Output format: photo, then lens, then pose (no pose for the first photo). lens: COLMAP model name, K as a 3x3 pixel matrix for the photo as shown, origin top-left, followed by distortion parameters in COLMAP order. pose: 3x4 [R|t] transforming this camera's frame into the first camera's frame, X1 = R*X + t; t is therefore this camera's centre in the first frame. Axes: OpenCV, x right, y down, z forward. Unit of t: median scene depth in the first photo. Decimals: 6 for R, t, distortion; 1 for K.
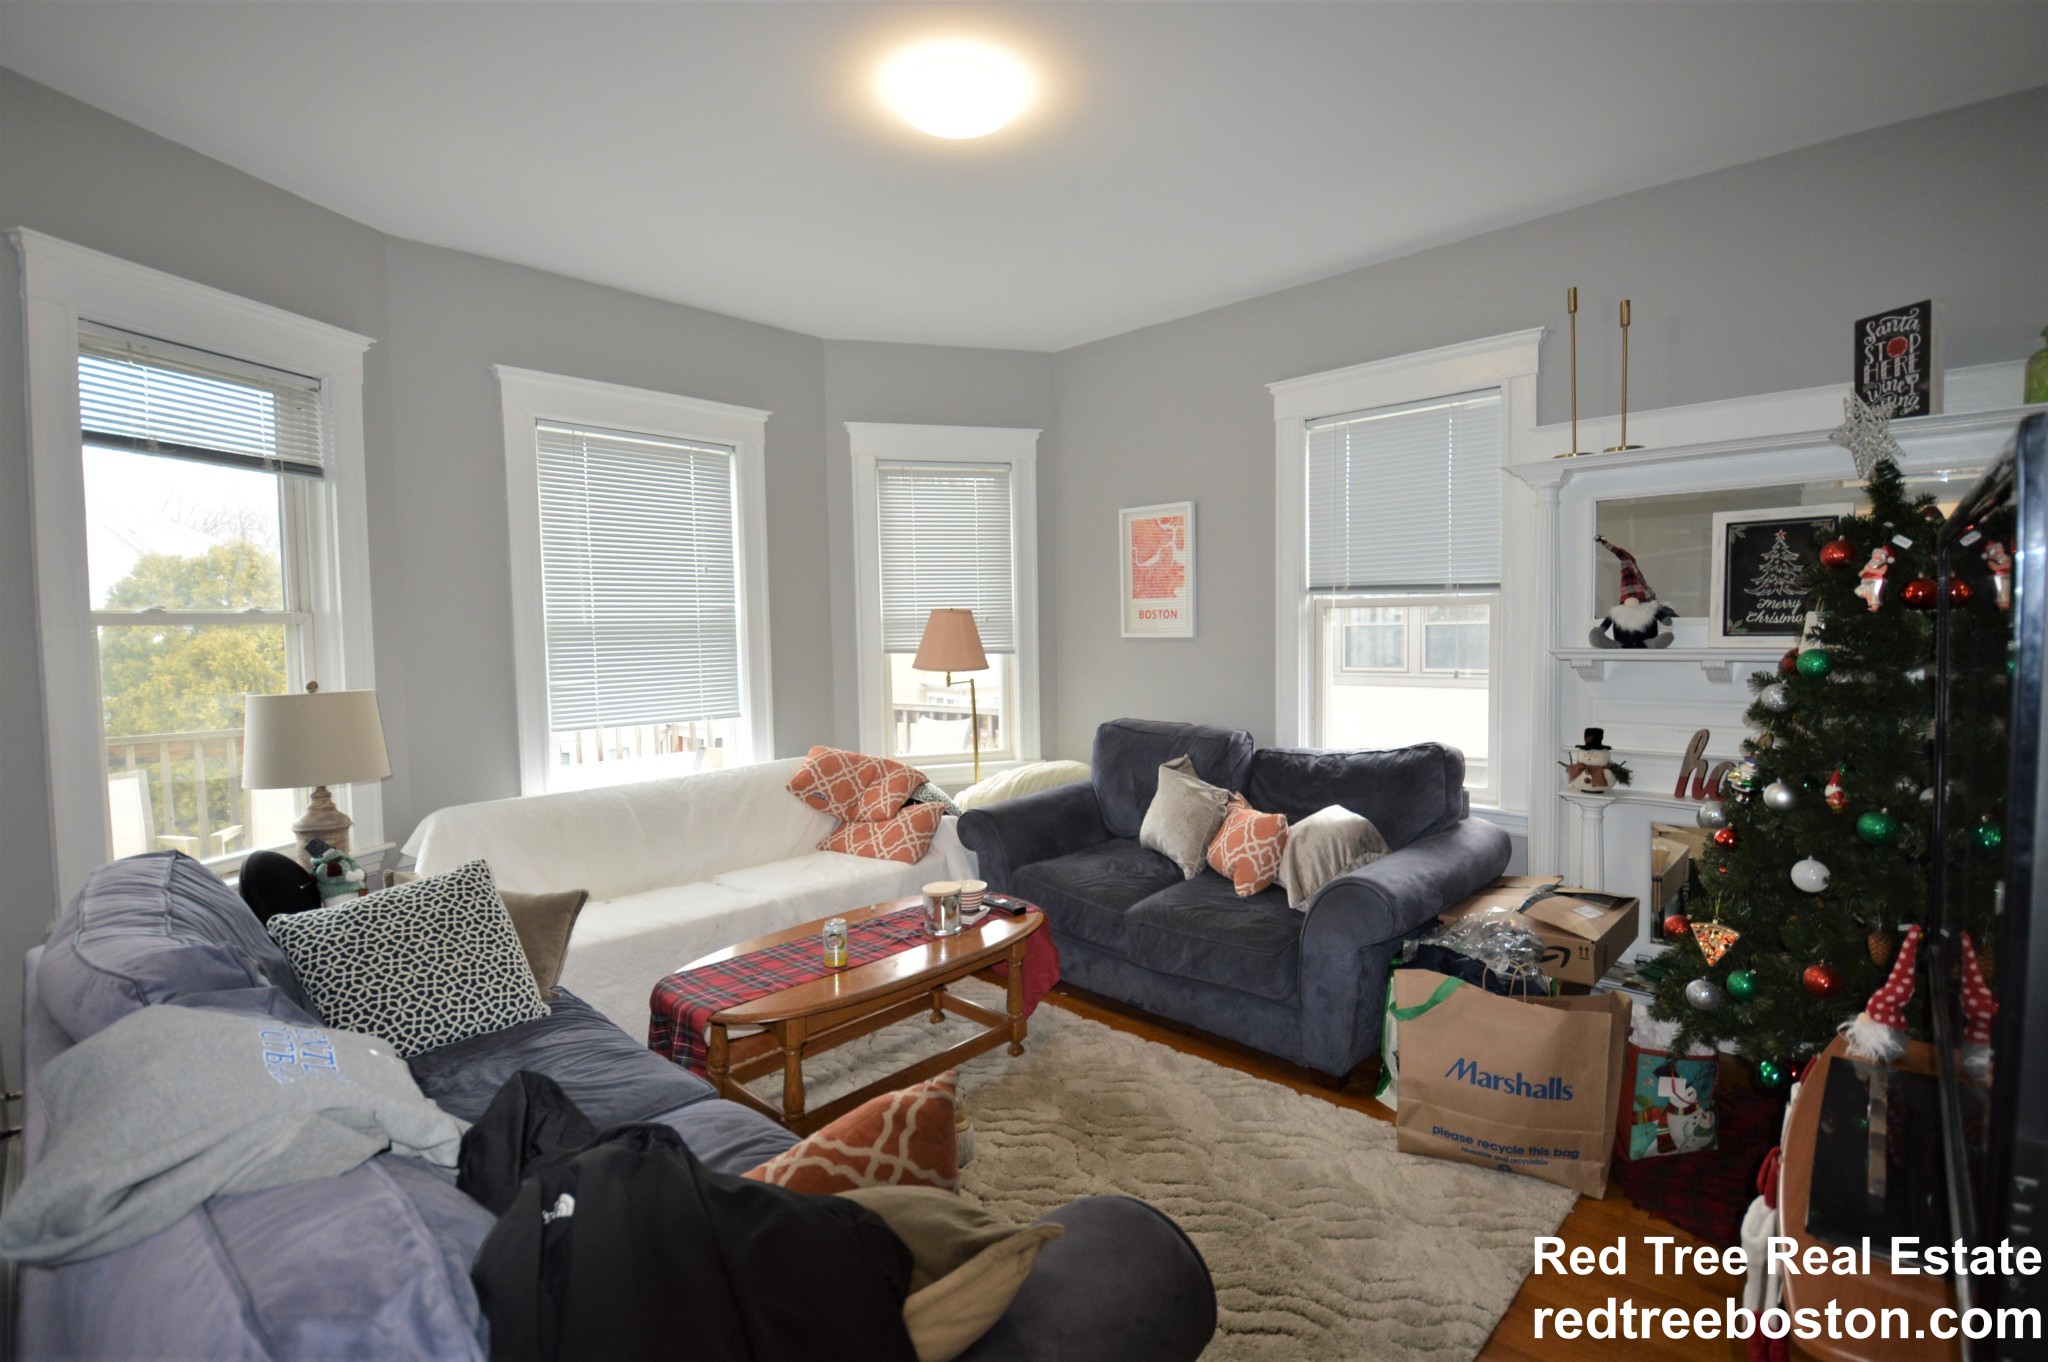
lens RADIAL K [[922.9, 0, 1020.2], [0, 922.9, 674.5], [0, 0, 1]] dist [-0.000879, -0.000571]
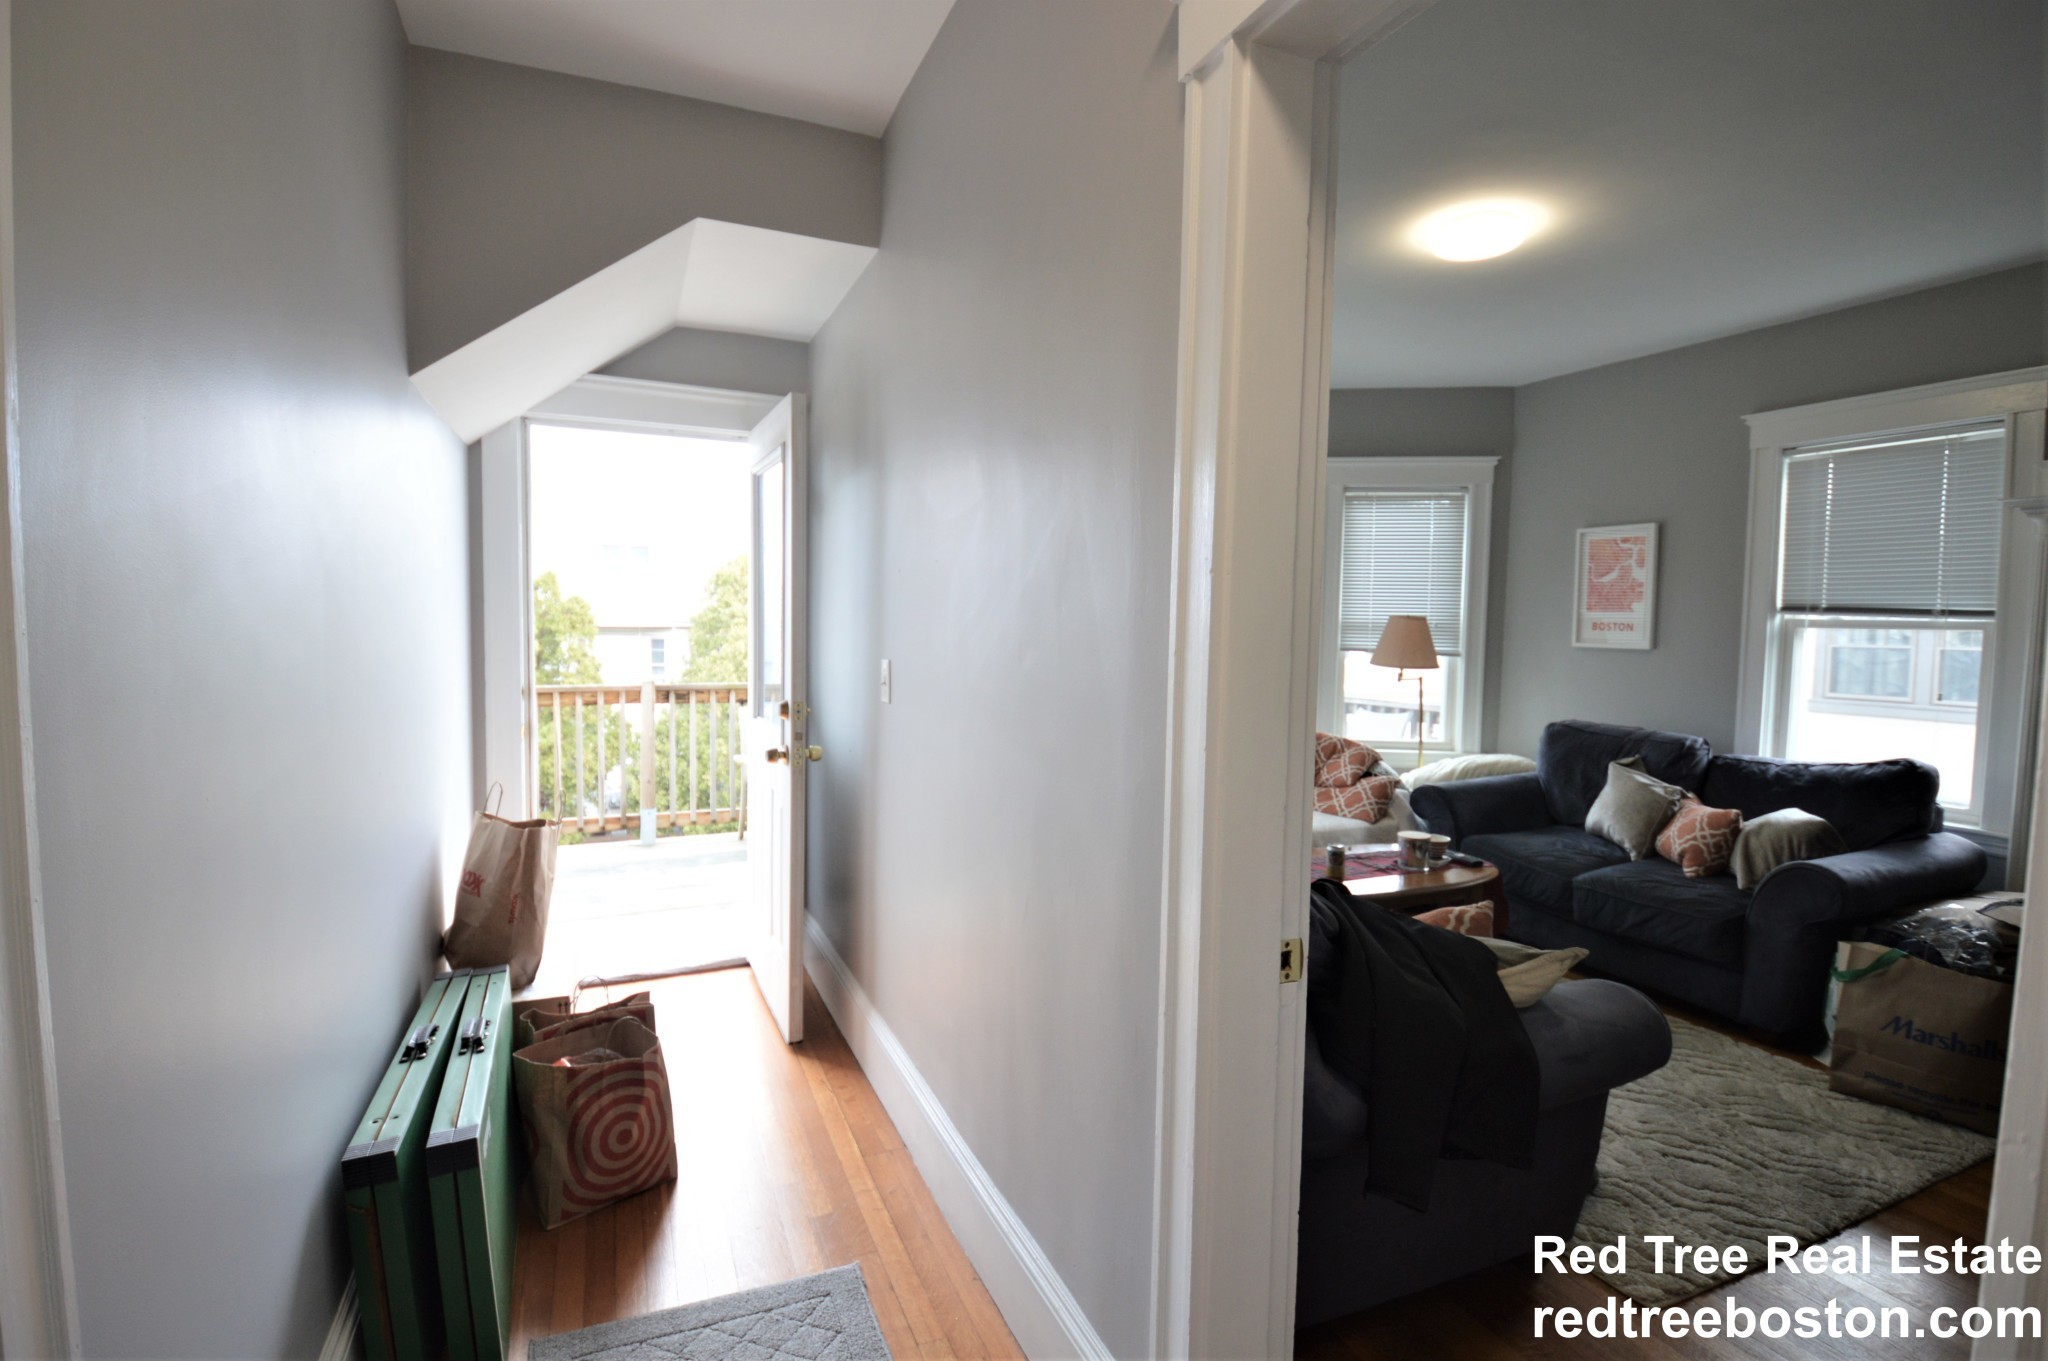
lens RADIAL K [[942.1, 0, 1020.5], [0, 942.1, 670.7], [0, 0, 1]] dist [-0.003458, -0.016831]
pose [[0.925408, 0.057216, -0.374628, -0.090966], [-0.057911, 0.998277, 0.009411, 0.018980], [0.374521, 0.012986, 0.927128, -0.326352]]
